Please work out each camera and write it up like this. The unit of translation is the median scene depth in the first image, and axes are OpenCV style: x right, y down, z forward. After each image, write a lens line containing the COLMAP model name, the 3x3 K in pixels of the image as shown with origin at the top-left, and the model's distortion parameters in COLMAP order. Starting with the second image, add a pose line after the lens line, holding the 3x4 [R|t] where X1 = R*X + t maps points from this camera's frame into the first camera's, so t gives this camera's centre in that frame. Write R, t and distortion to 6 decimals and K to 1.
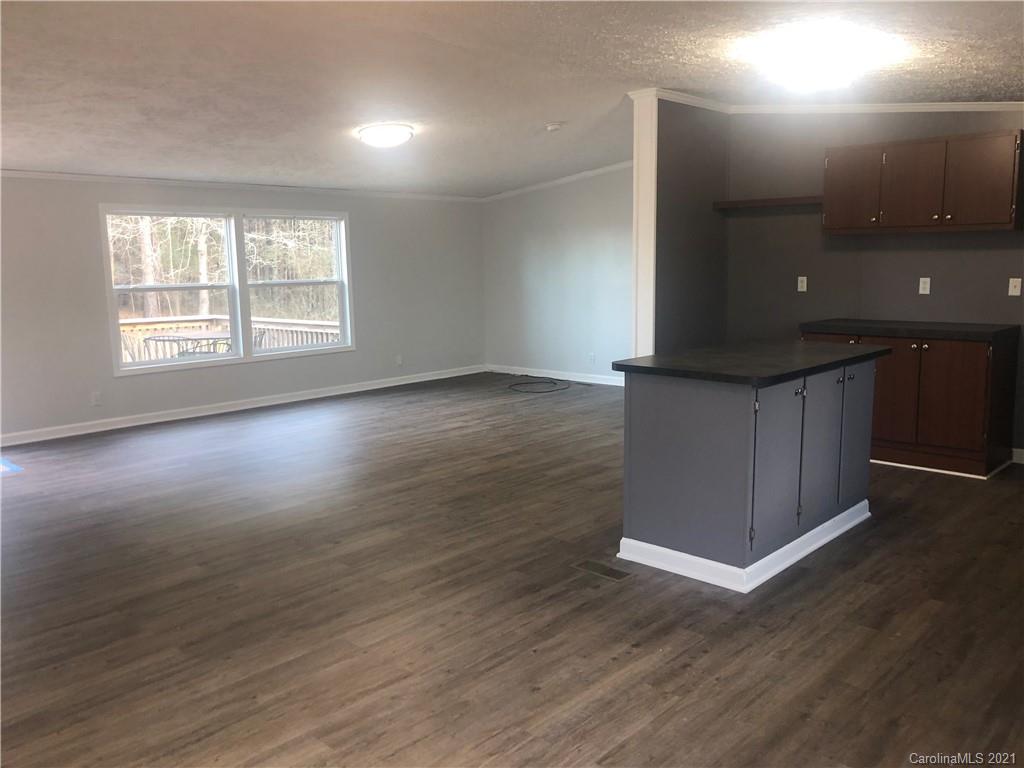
lens RADIAL K [[799.5, 0, 512.0], [0, 799.5, 384.0], [0, 0, 1]] dist [-0.000947, 0.001603]
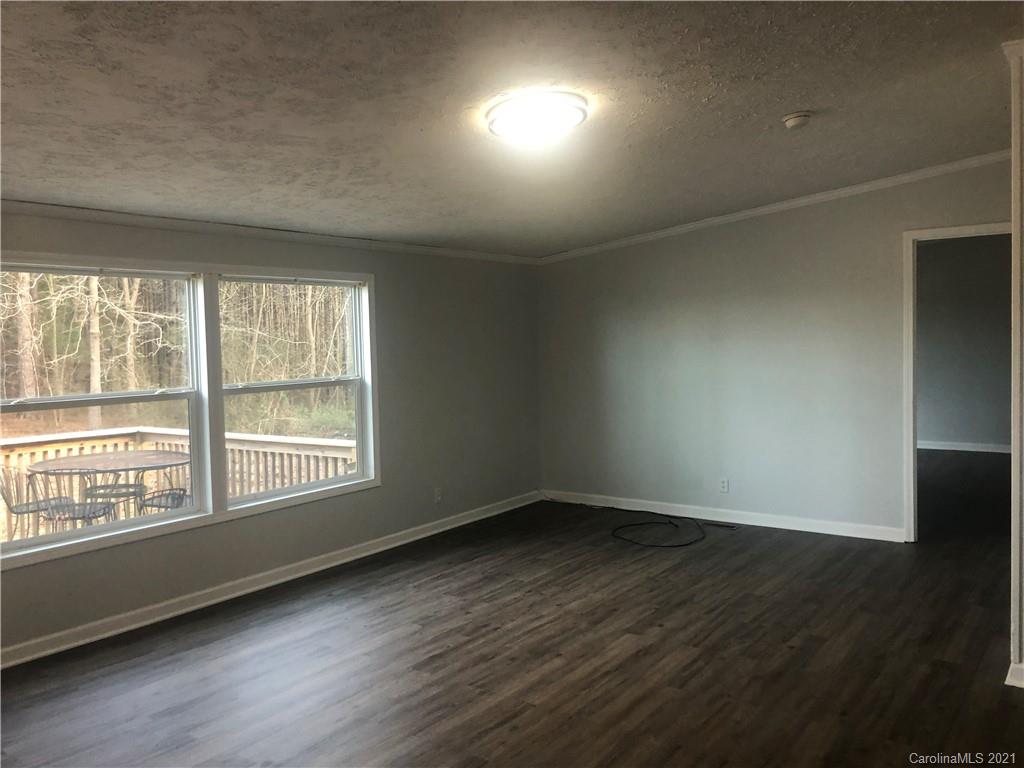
lens RADIAL K [[799.5, 0, 512.0], [0, 799.5, 384.0], [0, 0, 1]] dist [-0.000947, 0.001603]
pose [[0.992049, -0.014920, 0.124961, -0.160021], [0.027124, 0.994959, -0.096545, -0.055294], [-0.122891, 0.099167, 0.987453, 0.324290]]
